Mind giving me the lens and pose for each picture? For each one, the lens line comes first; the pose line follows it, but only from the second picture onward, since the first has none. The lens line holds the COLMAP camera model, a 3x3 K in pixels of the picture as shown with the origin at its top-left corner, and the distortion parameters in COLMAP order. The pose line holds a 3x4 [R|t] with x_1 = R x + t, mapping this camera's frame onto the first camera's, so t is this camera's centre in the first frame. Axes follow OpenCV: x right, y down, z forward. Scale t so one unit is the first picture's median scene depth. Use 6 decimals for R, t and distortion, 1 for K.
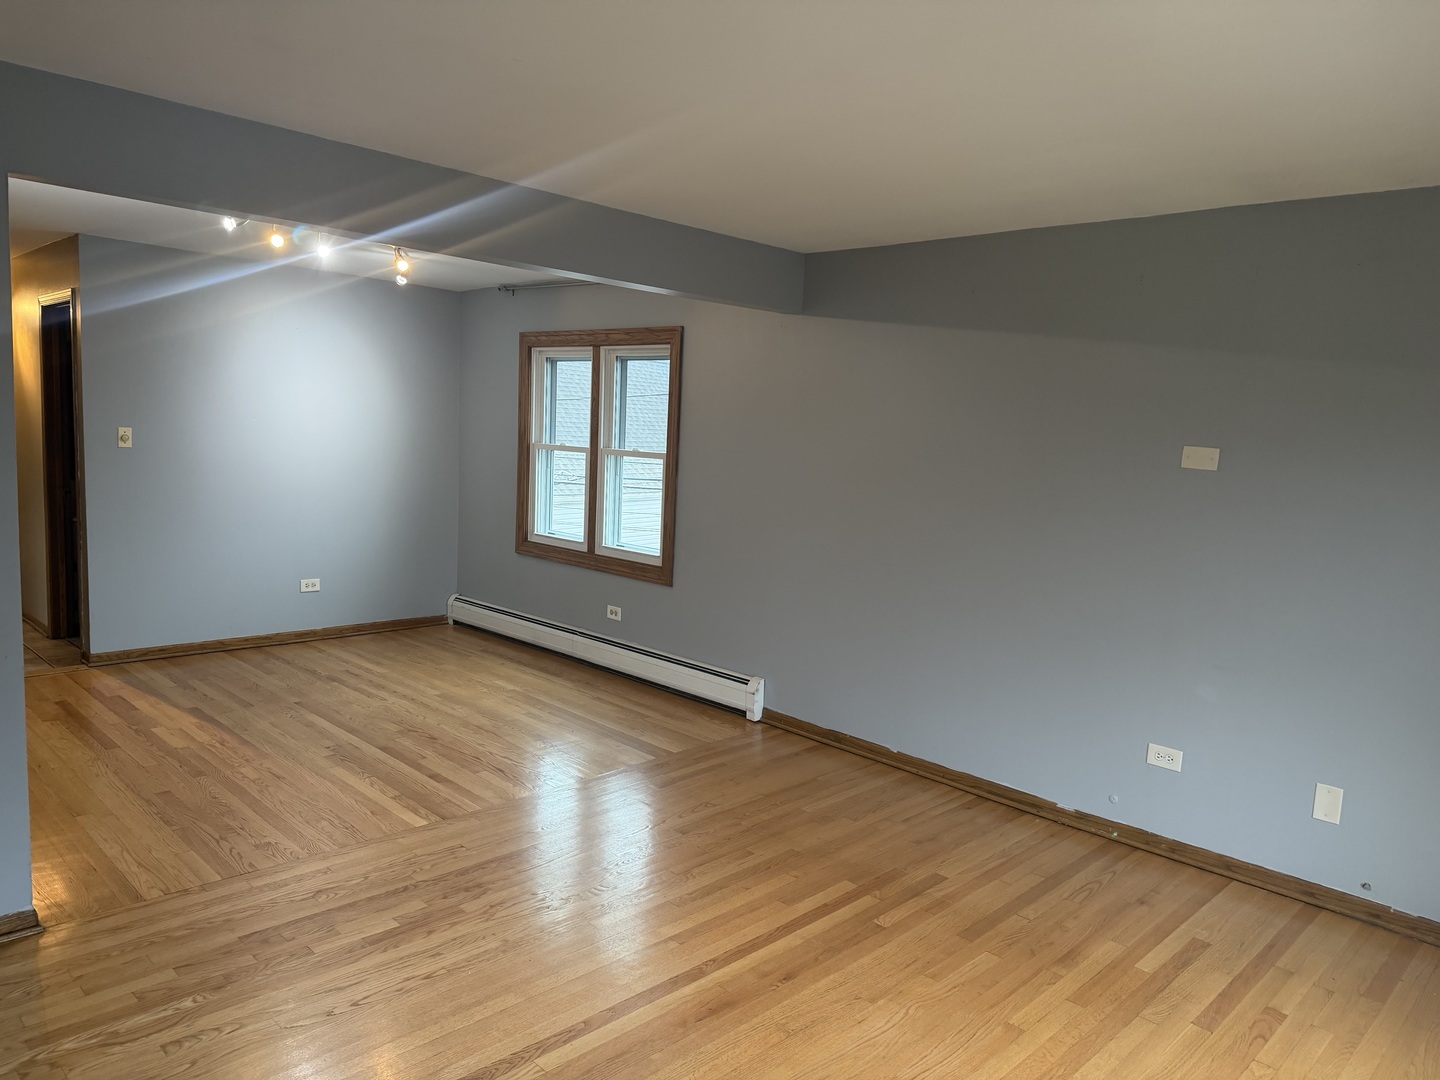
lens RADIAL K [[988.9, 0, 720.0], [0, 988.9, 540.0], [0, 0, 1]] dist [0.088391, -0.000157]
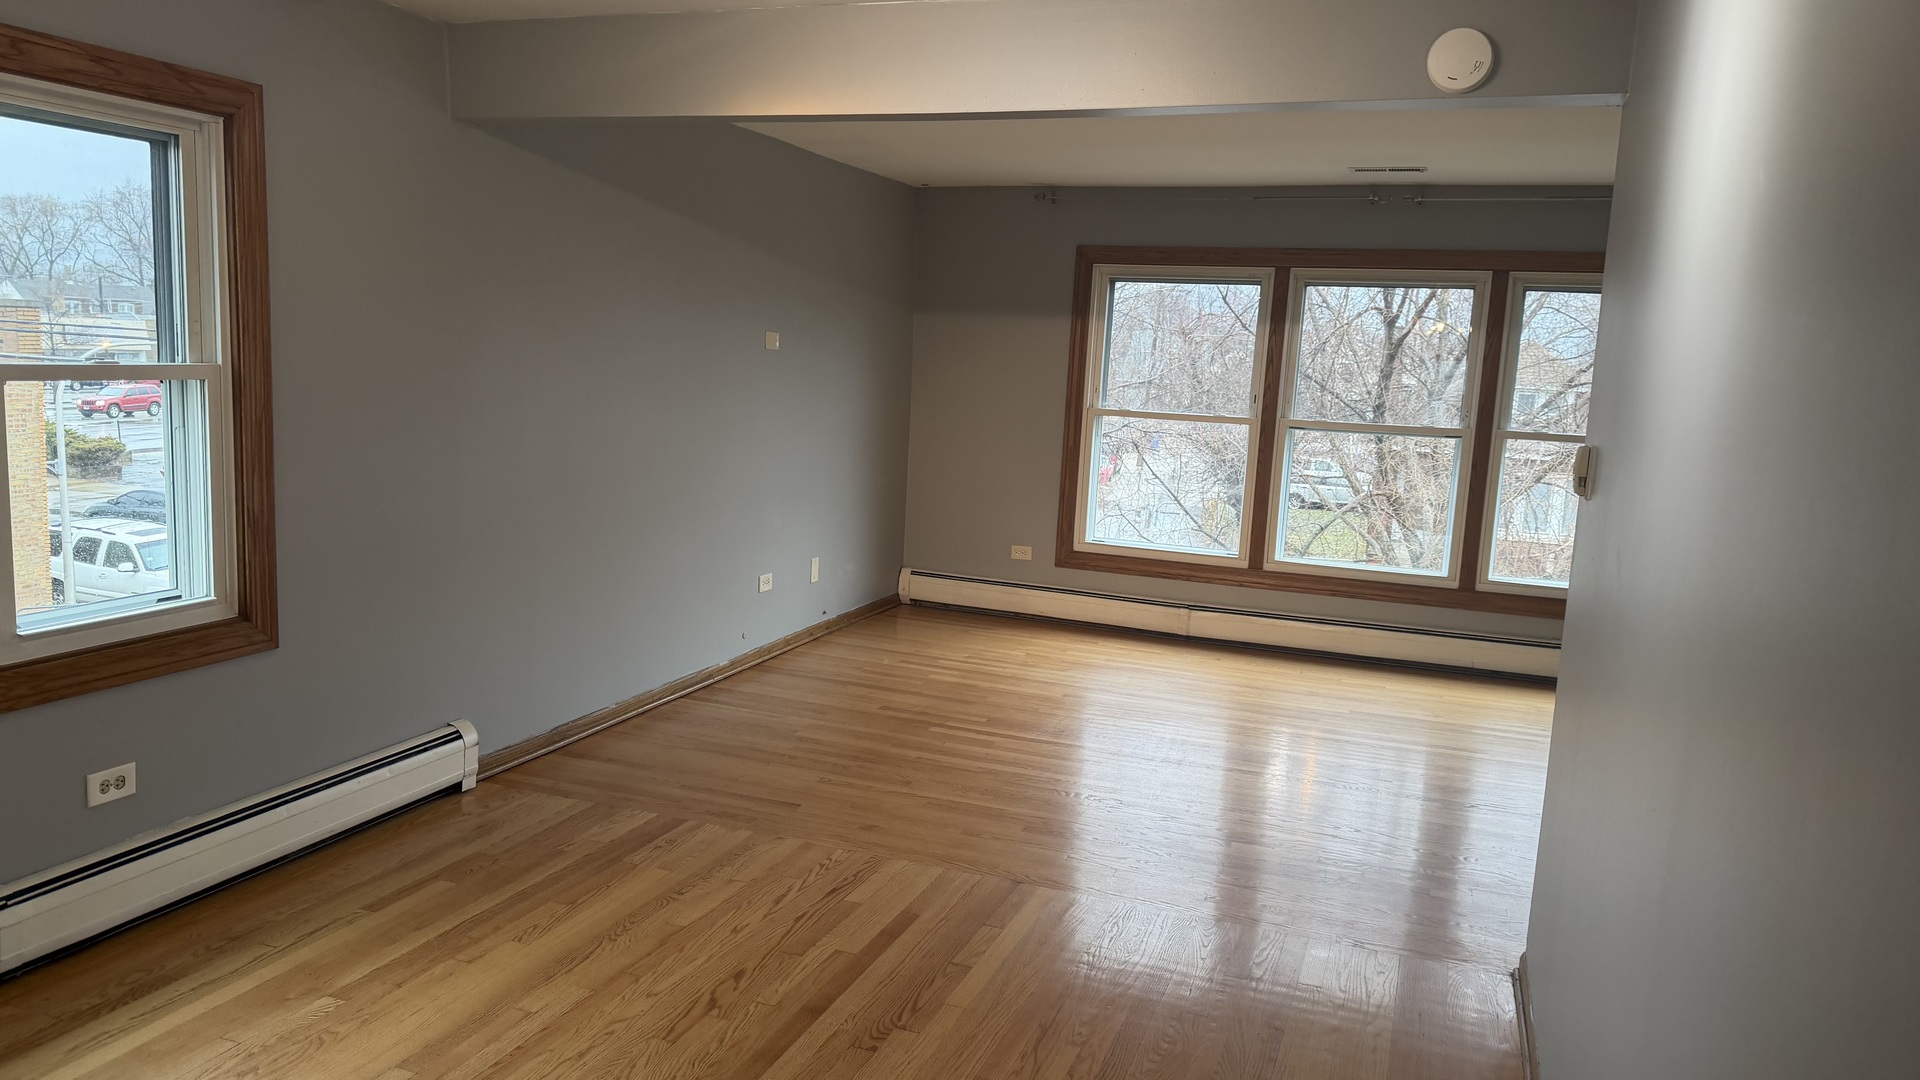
lens RADIAL K [[1320.9, 0, 960.0], [0, 1320.9, 540.0], [0, 0, 1]] dist [0.061711, -0.118554]
pose [[-0.416787, -0.190183, 0.888886, -0.841159], [0.042188, 0.972768, 0.227911, -0.151696], [-0.908024, 0.132491, -0.397414, 1.083473]]
